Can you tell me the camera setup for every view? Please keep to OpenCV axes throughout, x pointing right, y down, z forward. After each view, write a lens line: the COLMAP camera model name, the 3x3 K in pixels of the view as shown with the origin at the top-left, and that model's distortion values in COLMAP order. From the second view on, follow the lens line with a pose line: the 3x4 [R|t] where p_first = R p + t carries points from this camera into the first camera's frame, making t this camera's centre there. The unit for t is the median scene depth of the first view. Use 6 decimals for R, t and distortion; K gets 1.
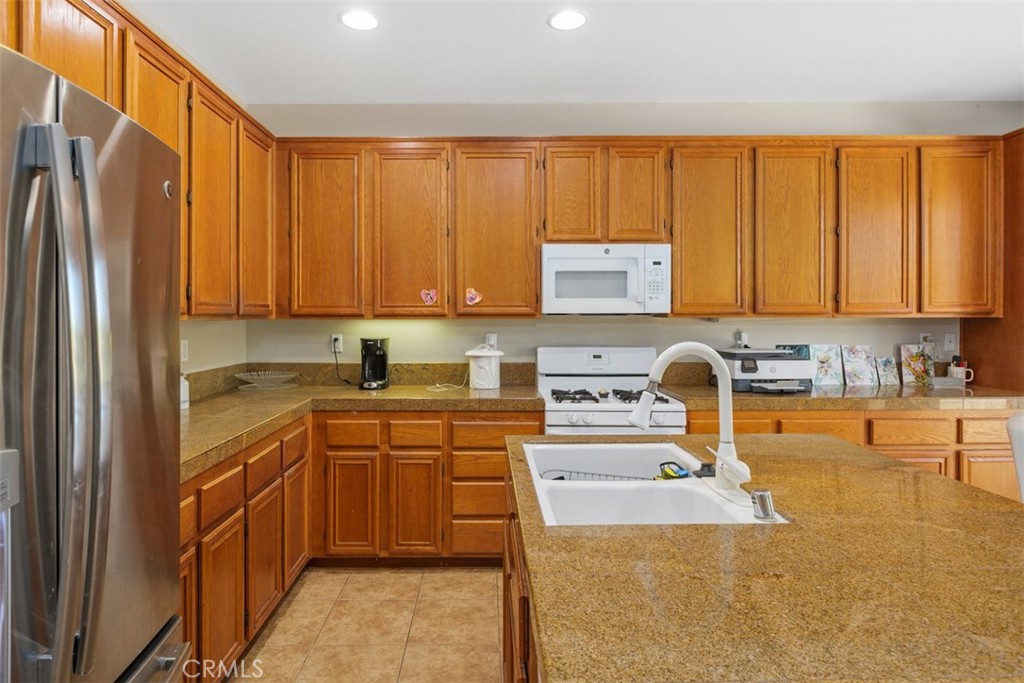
lens RADIAL K [[600.6, 0, 509.8], [0, 600.6, 313.4], [0, 0, 1]] dist [-0.001607, -0.000906]
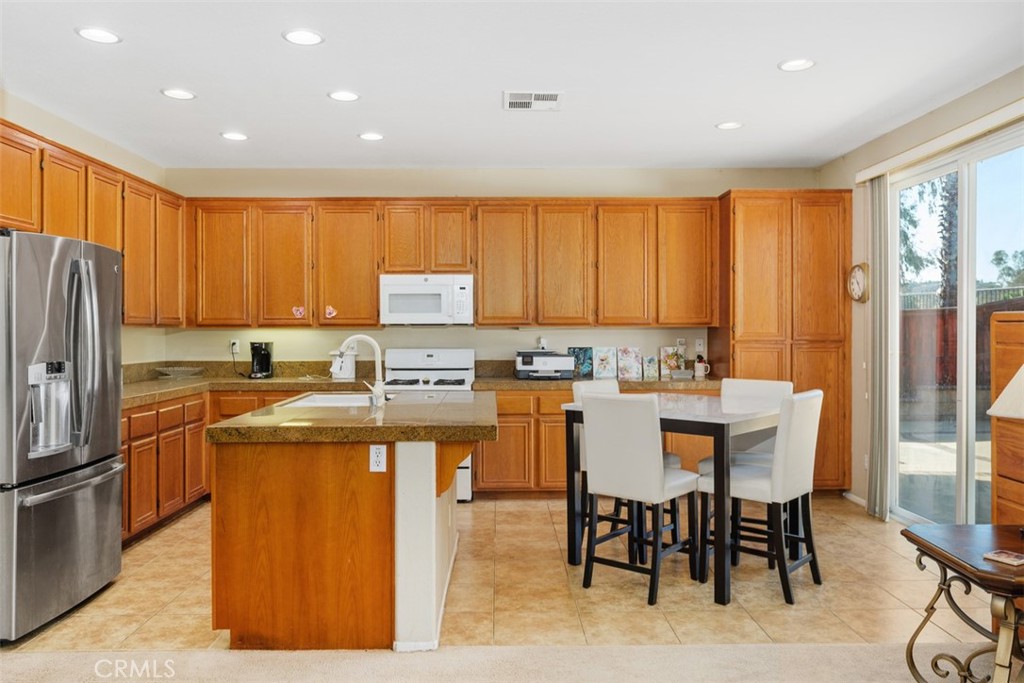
lens RADIAL K [[721.1, 0, 548.3], [0, 721.1, 328.7], [0, 0, 1]] dist [0.004629, 0.000975]
pose [[0.998728, -0.000746, 0.050411, 0.358287], [0.000677, 0.999999, 0.001386, 0.009110], [-0.050412, -0.001350, 0.998728, -0.700600]]
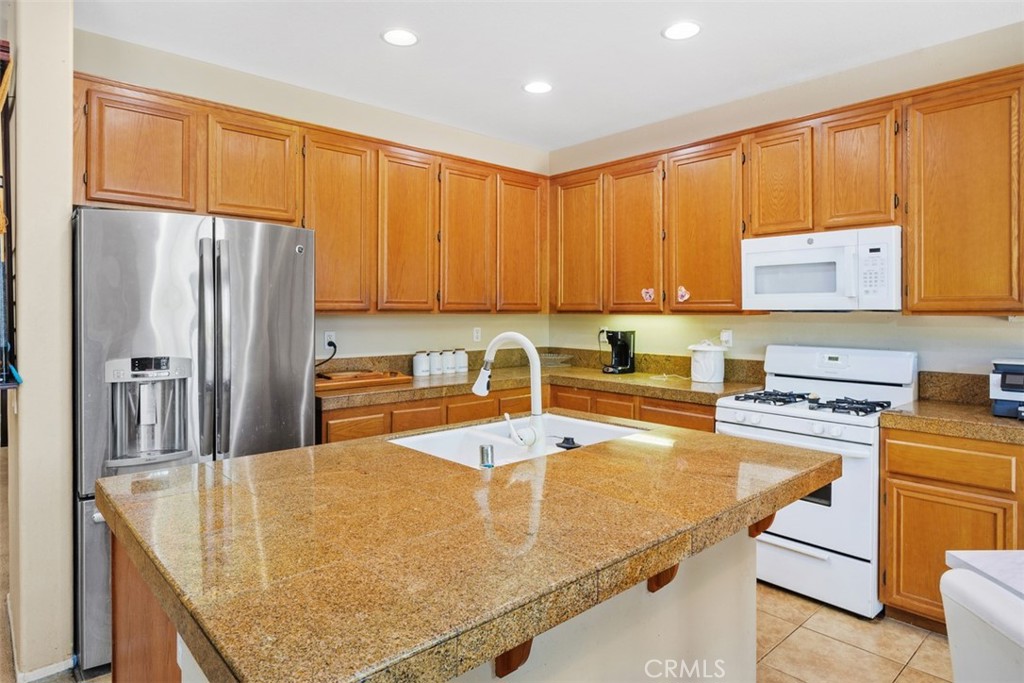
lens RADIAL K [[600.6, 0, 509.8], [0, 600.6, 313.4], [0, 0, 1]] dist [-0.001607, -0.000906]
pose [[0.661037, 0.005382, -0.750334, 0.533996], [-0.001492, 0.999982, 0.005858, 0.000553], [0.750352, -0.002753, 0.661033, 0.061547]]
